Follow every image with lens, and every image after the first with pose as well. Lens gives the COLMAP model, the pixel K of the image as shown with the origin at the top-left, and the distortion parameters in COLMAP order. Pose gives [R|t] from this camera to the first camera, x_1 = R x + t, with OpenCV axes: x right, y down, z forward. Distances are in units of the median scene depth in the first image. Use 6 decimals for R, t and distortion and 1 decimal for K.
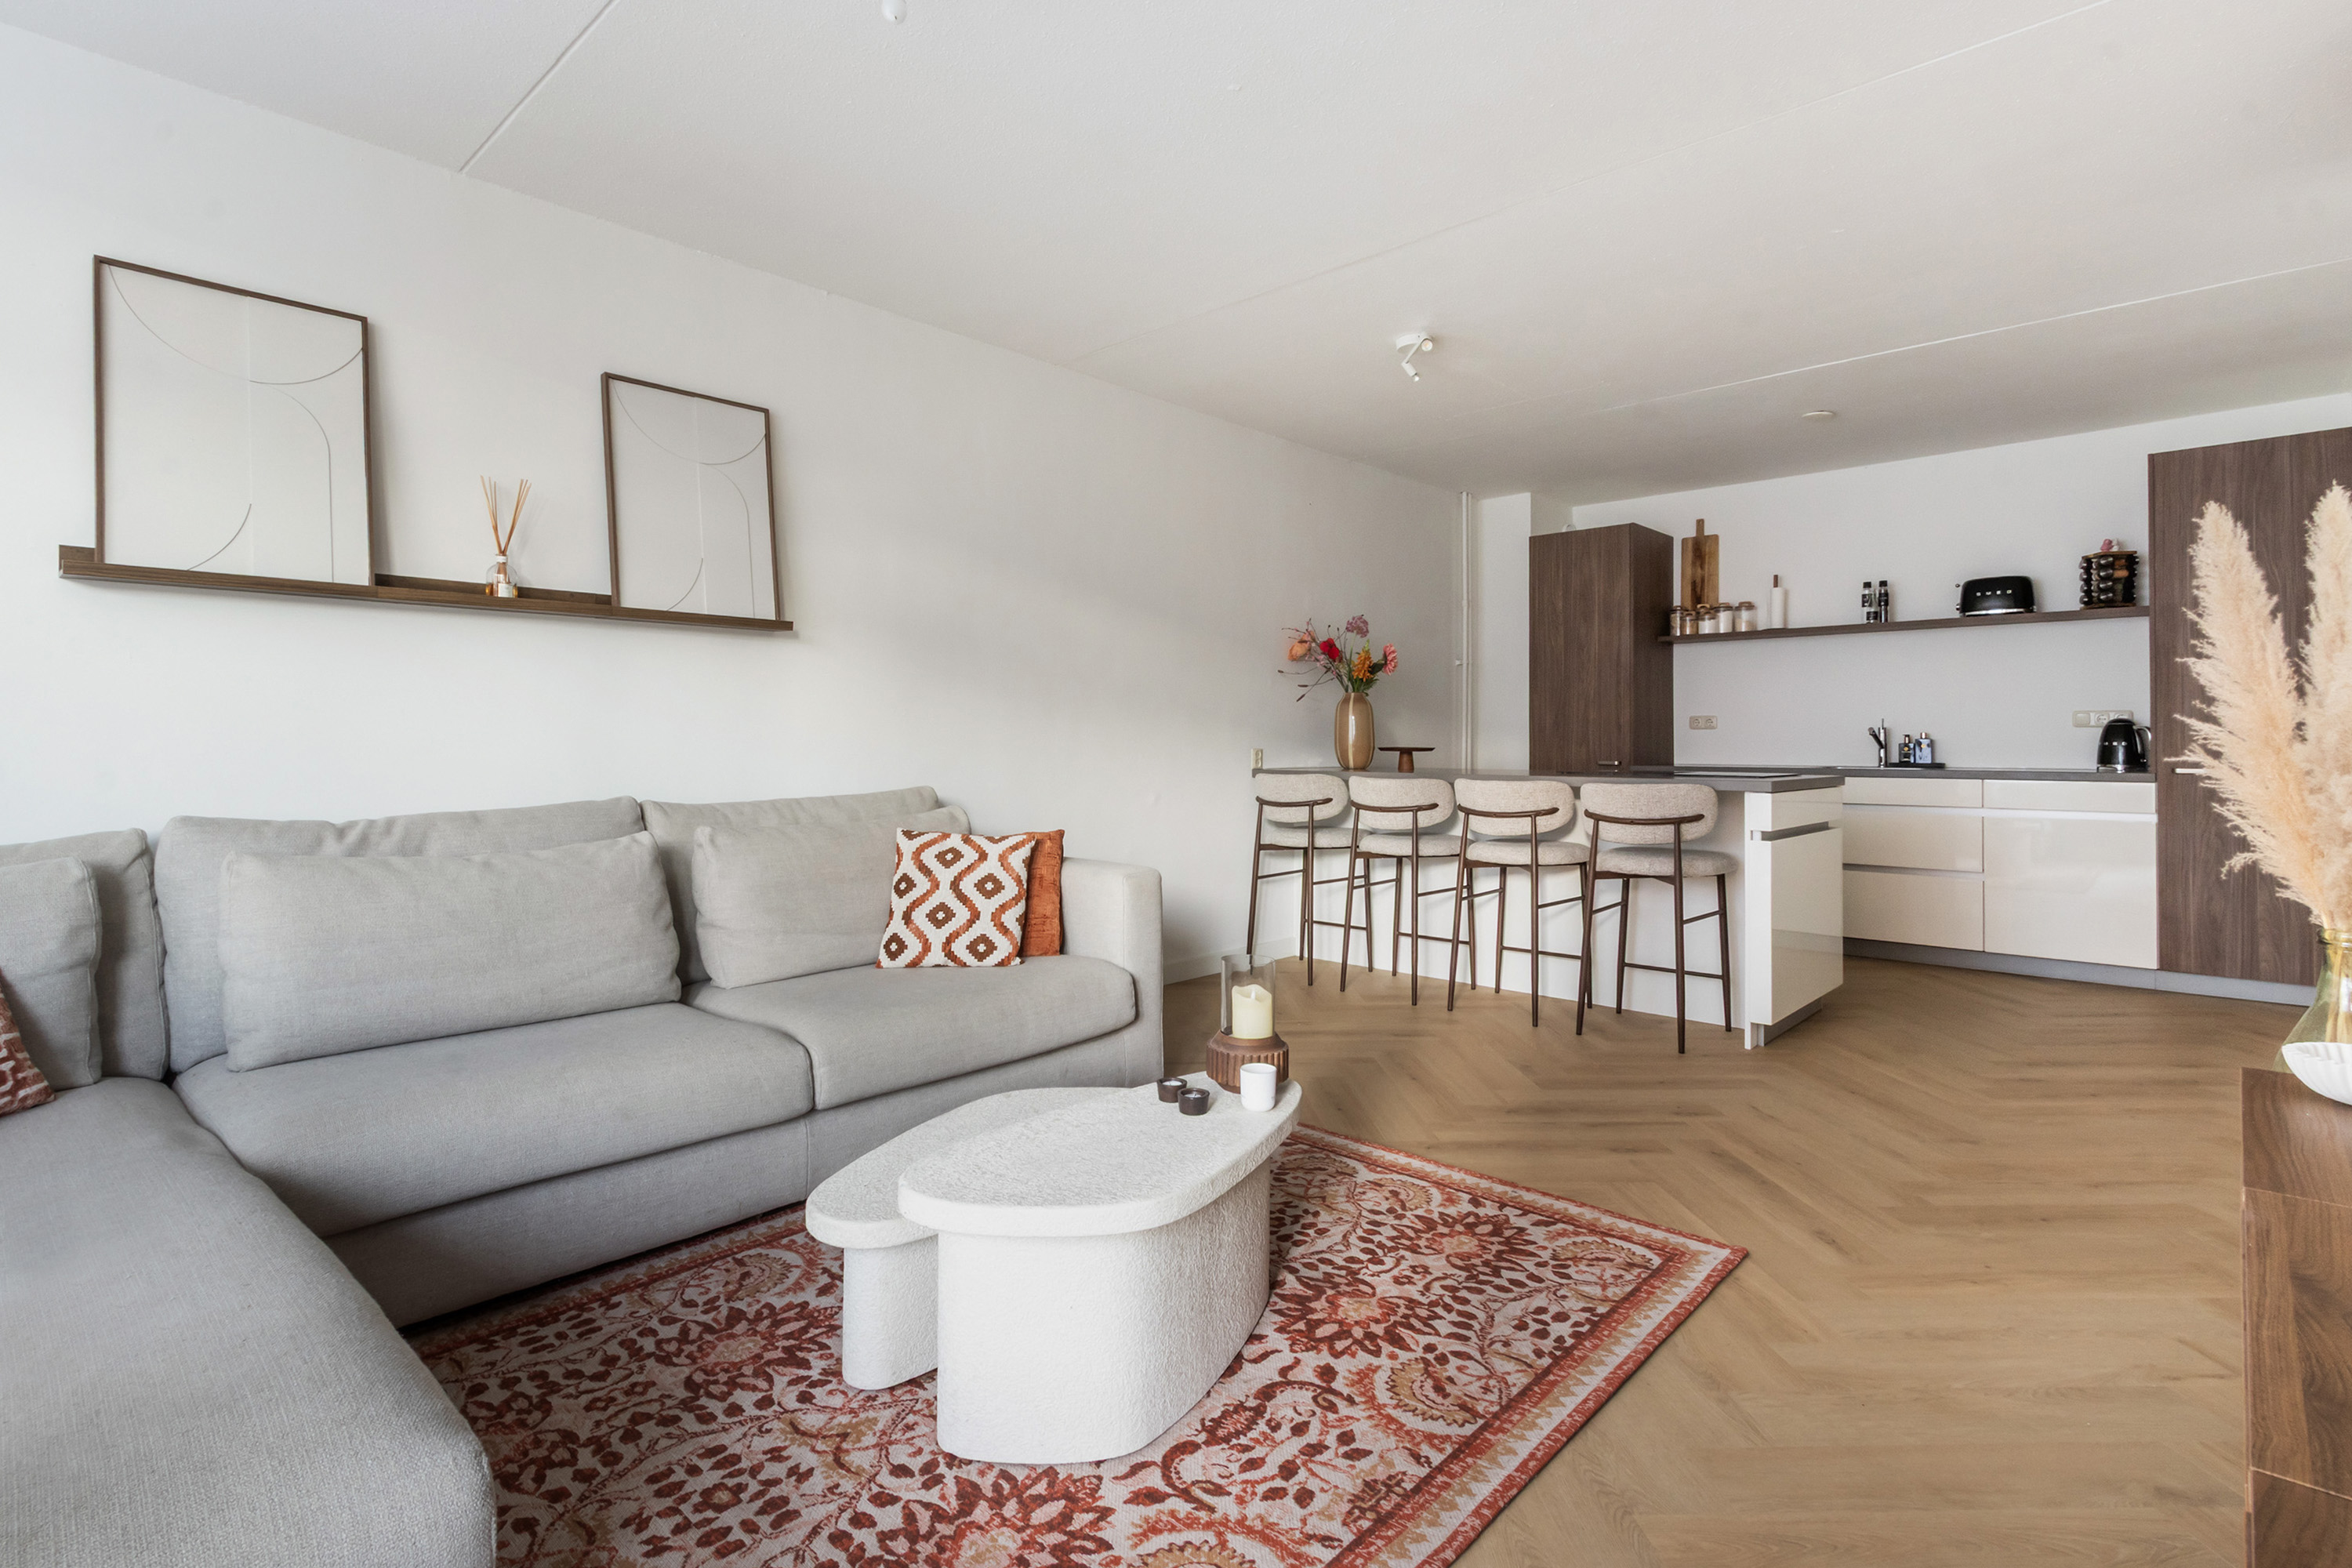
lens RADIAL K [[1136.8, 0, 1184.2], [0, 1136.8, 720.7], [0, 0, 1]] dist [0.015305, -0.002554]
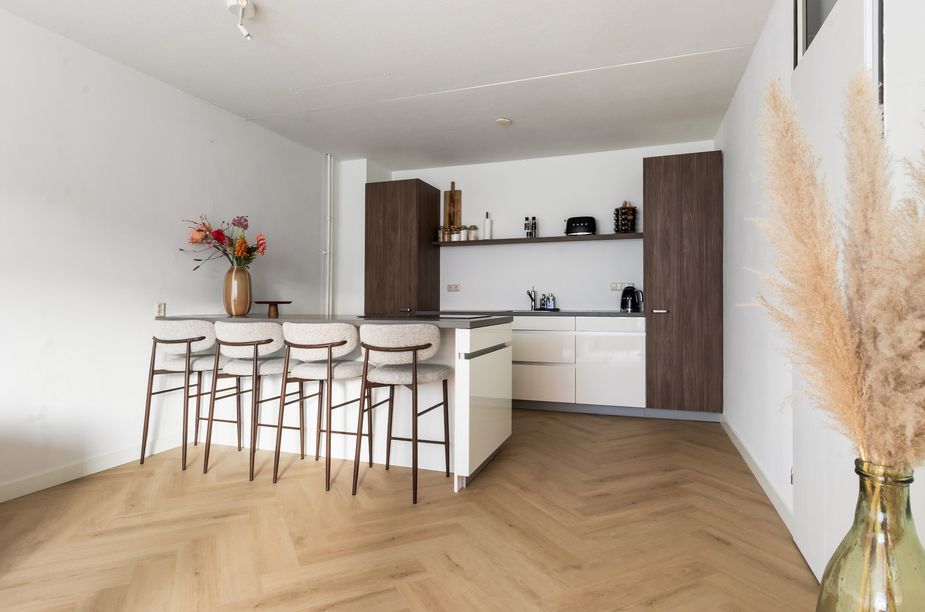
lens RADIAL K [[504.1, 0, 453.9], [0, 504.1, 294.5], [0, 0, 1]] dist [0.019436, -0.007101]
pose [[0.926418, 0.002006, 0.376492, 0.184963], [-0.005707, 0.999946, 0.008716, 0.007611], [-0.376454, -0.010224, 0.926379, 0.289113]]
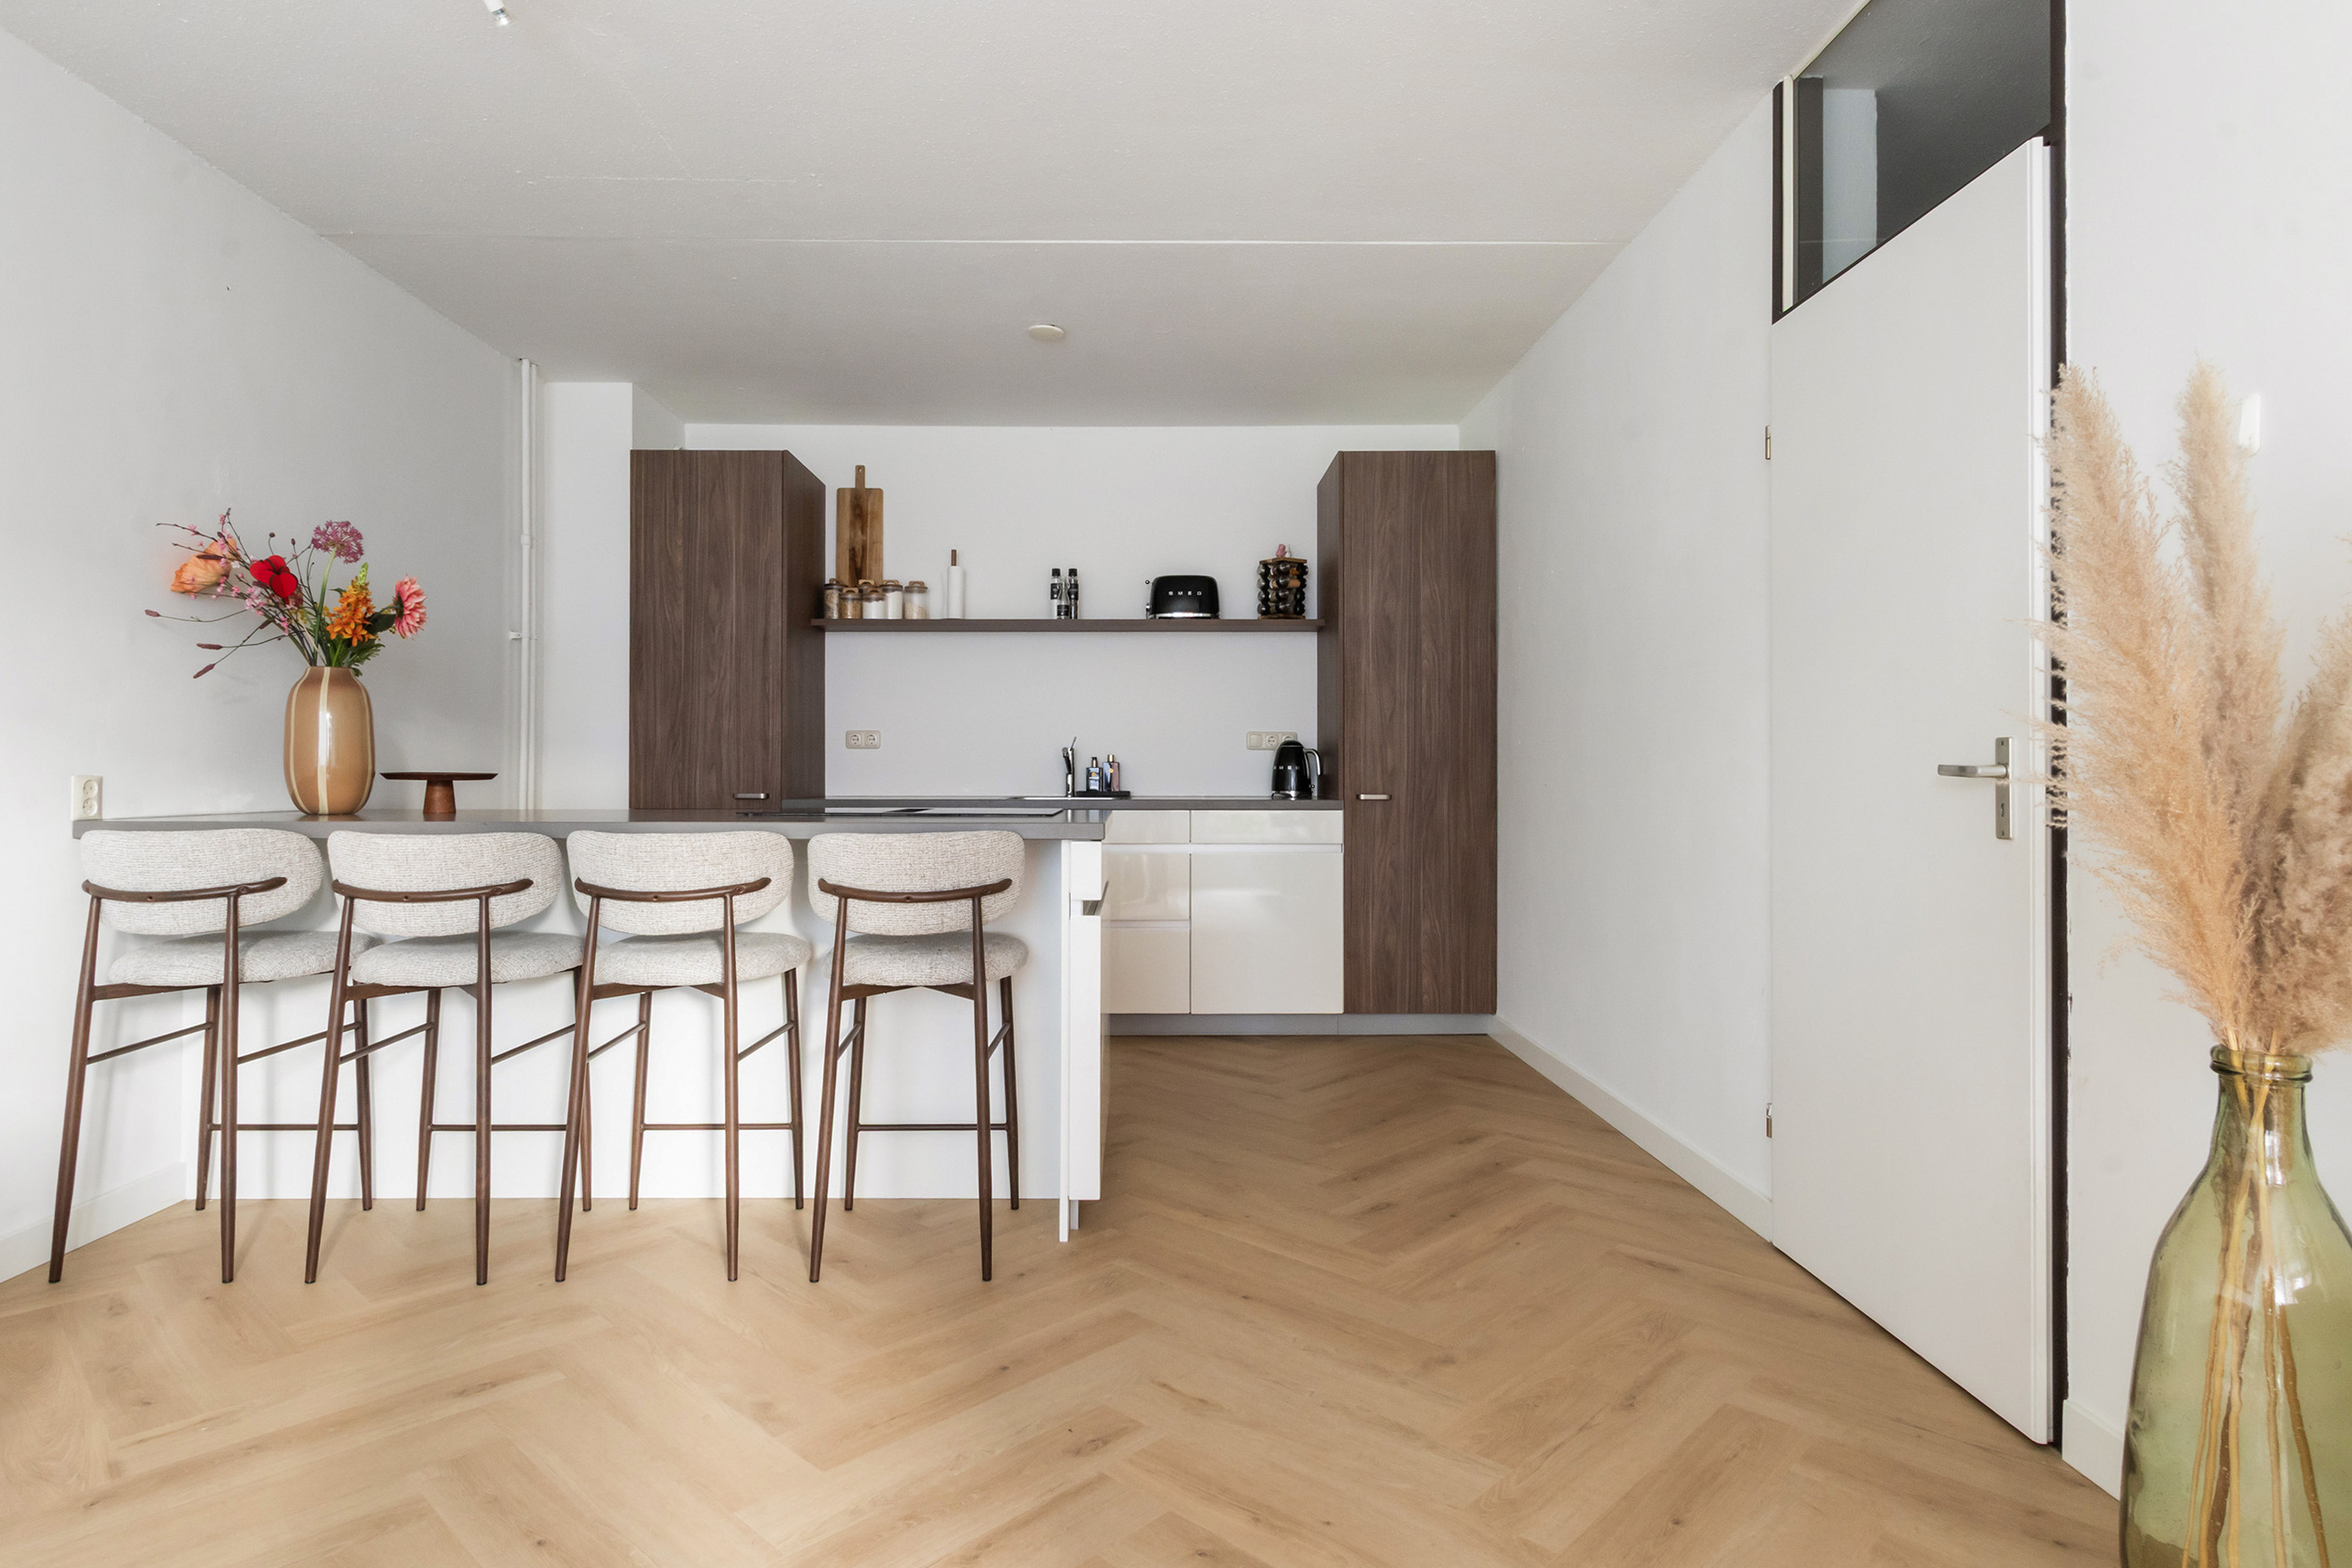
lens RADIAL K [[1281.7, 0, 1119.1], [0, 1281.7, 762.7], [0, 0, 1]] dist [0.019436, -0.007101]
pose [[0.742385, 0.004661, 0.669957, 0.025562], [-0.014478, 0.999854, 0.009087, 0.009488], [-0.669817, -0.016446, 0.742344, 0.363021]]
